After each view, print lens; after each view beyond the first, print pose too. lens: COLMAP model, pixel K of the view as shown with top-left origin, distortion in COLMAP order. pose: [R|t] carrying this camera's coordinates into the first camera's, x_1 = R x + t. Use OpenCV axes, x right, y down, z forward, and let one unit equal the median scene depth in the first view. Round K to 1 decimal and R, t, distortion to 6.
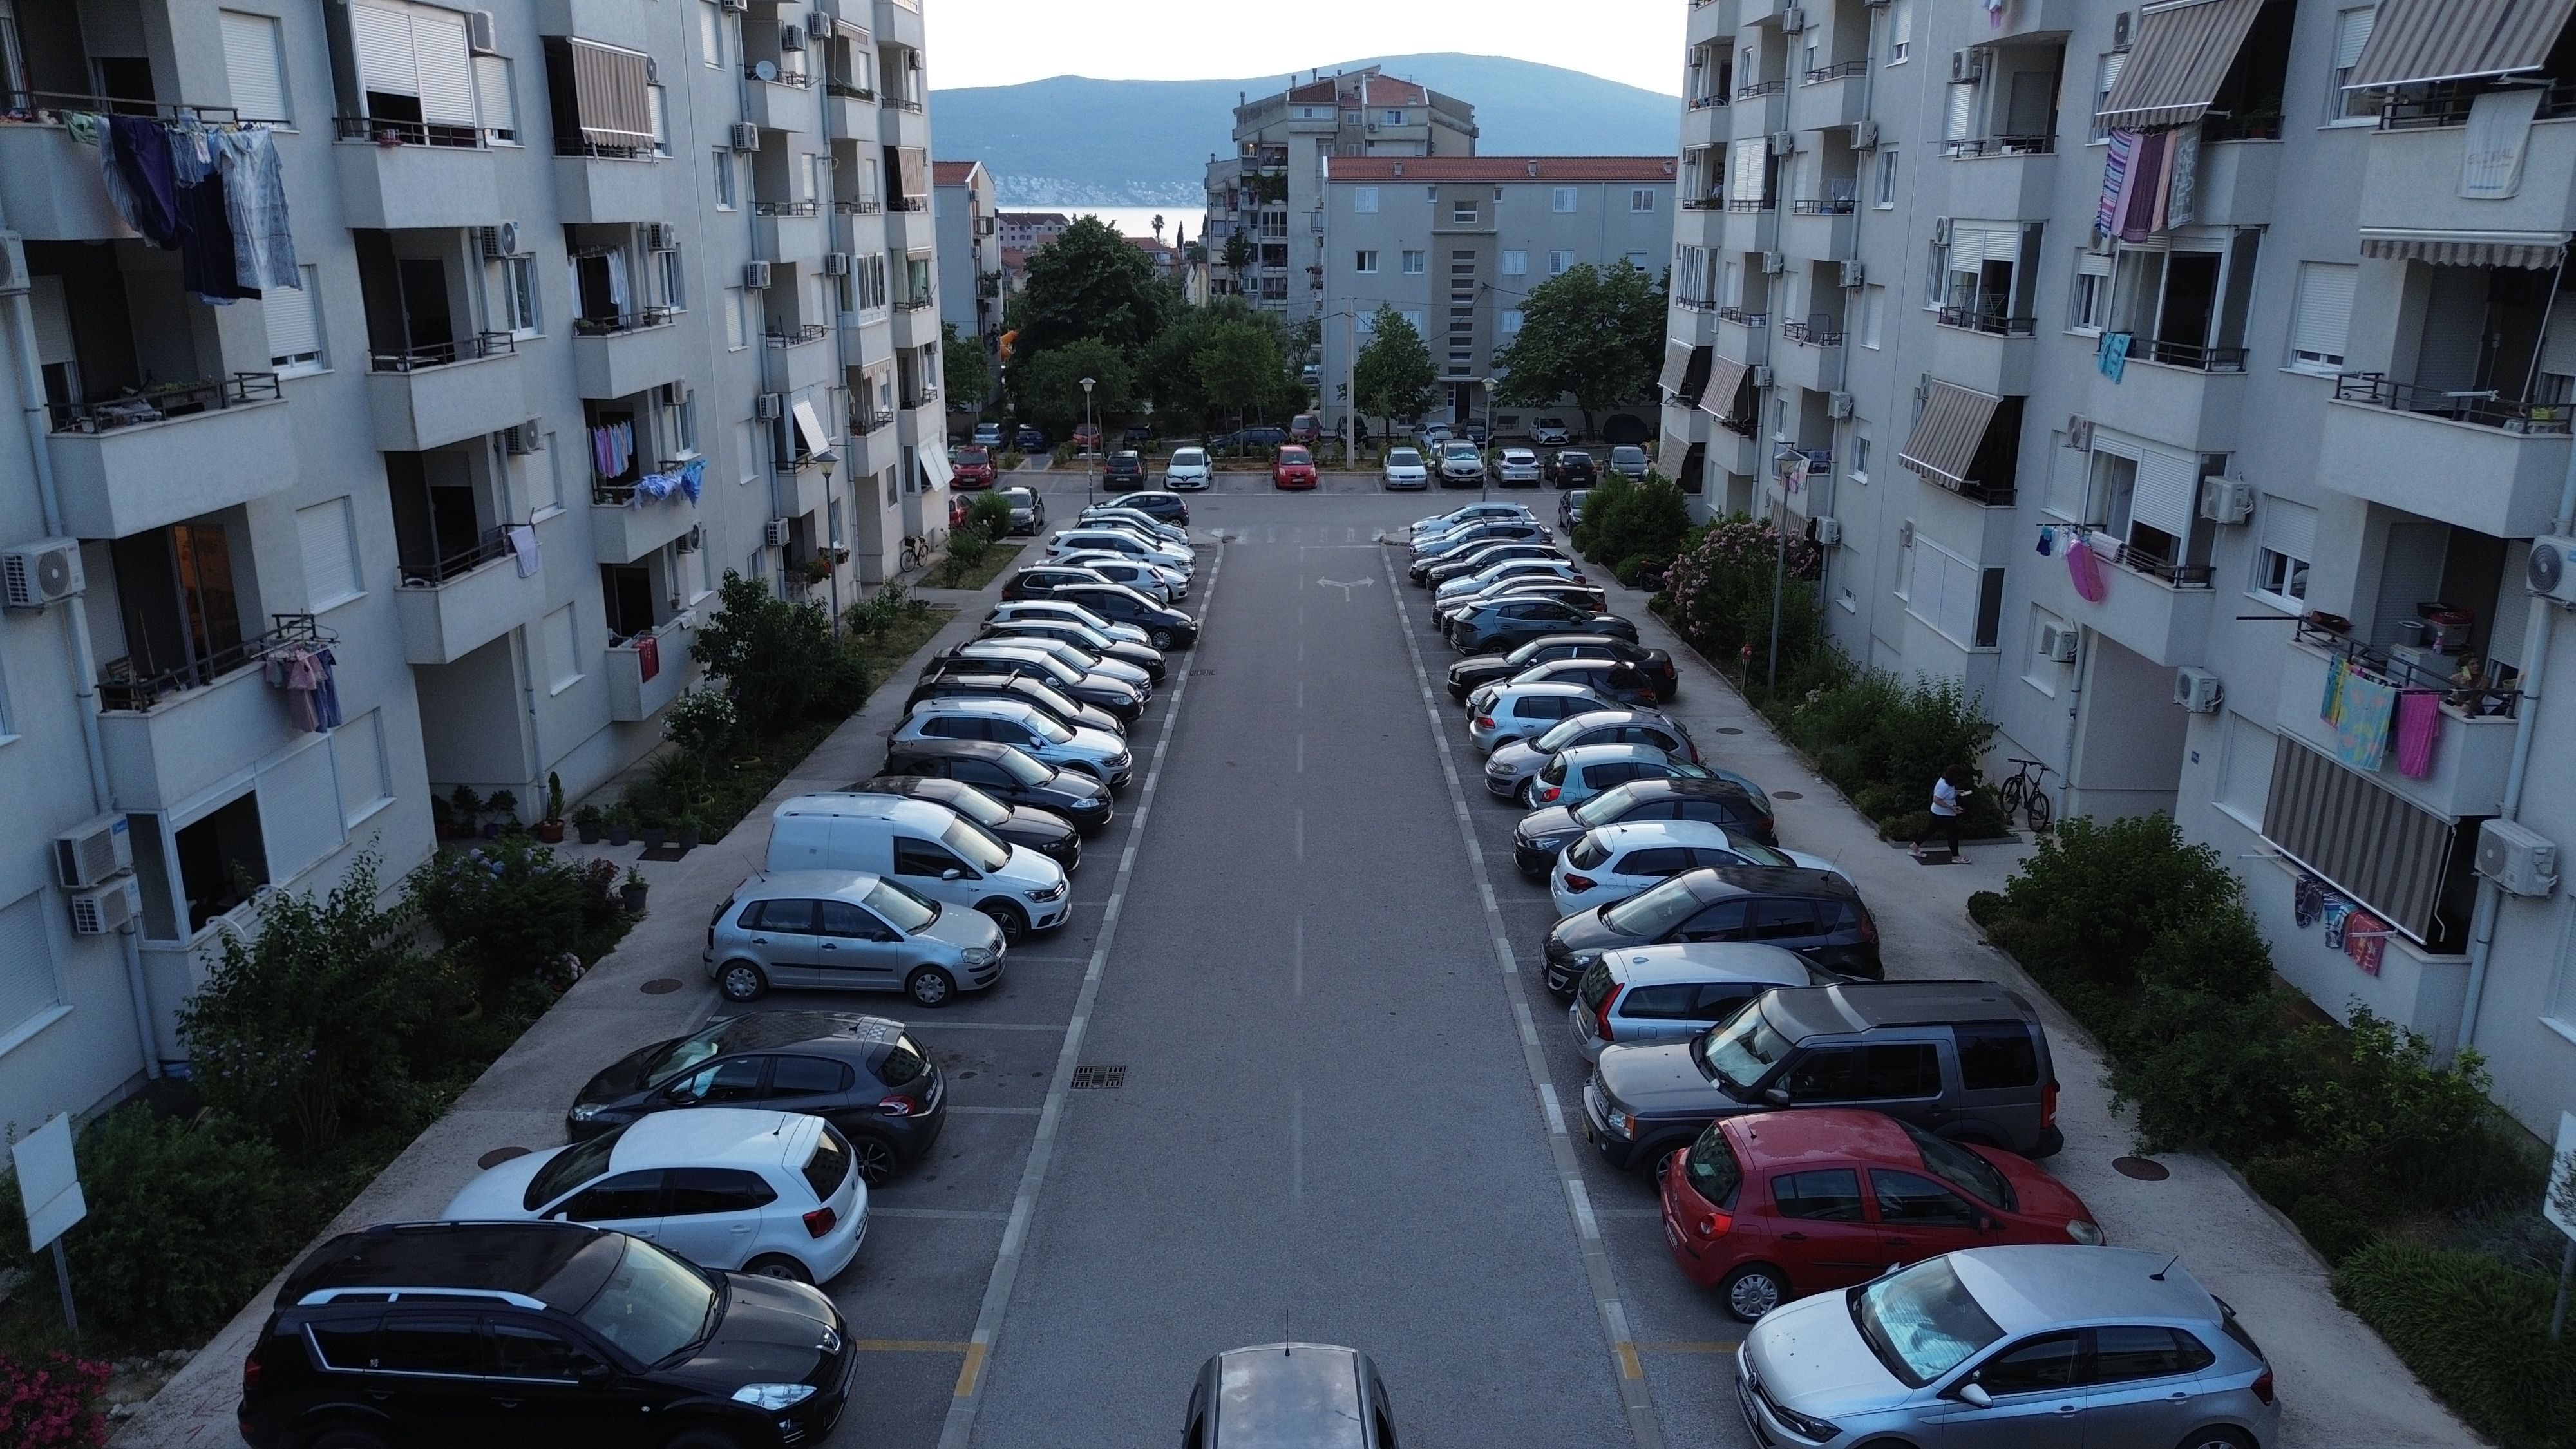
lens RADIAL K [[1820.0, 0, 1288.0], [0, 1820.0, 724.5], [0, 0, 1]] dist [0.086976, -0.082600]
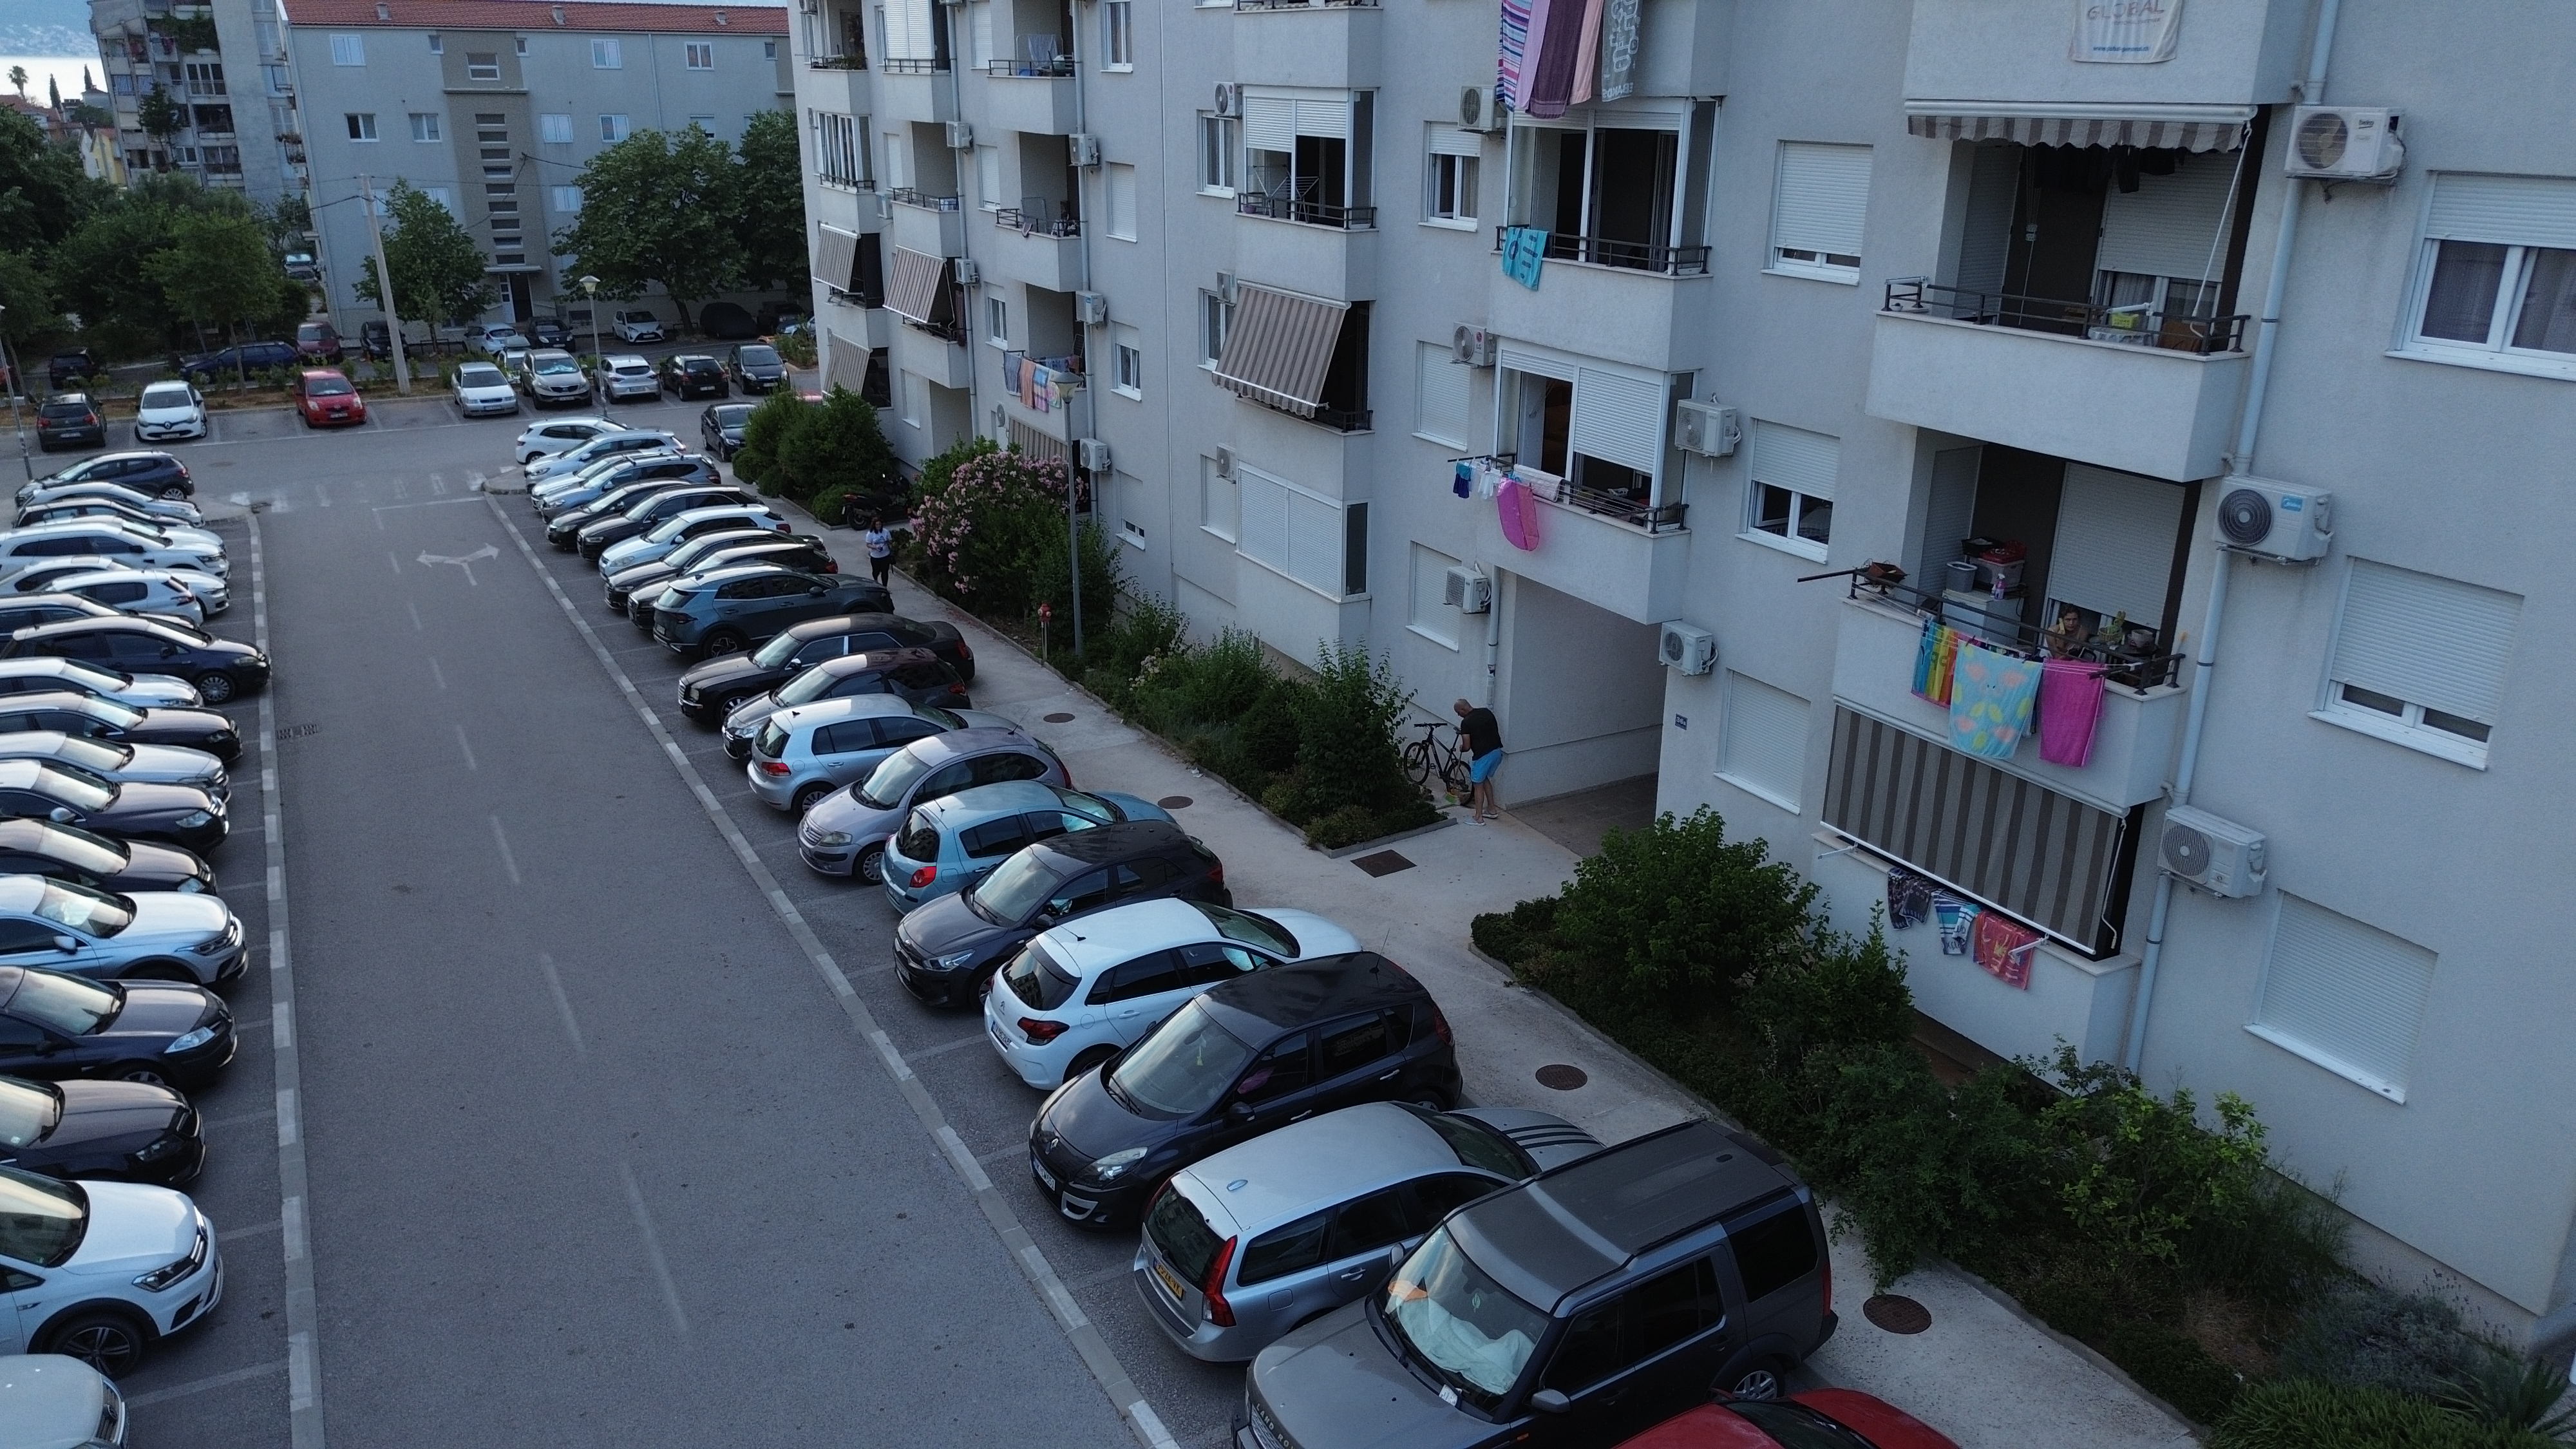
lens RADIAL K [[1820.0, 0, 1288.0], [0, 1820.0, 724.5], [0, 0, 1]] dist [0.086976, -0.082600]
pose [[0.875678, -0.163508, 0.454372, -0.038949], [0.131769, 0.986130, 0.100914, -0.056470], [-0.464570, -0.028496, 0.885078, 0.197681]]
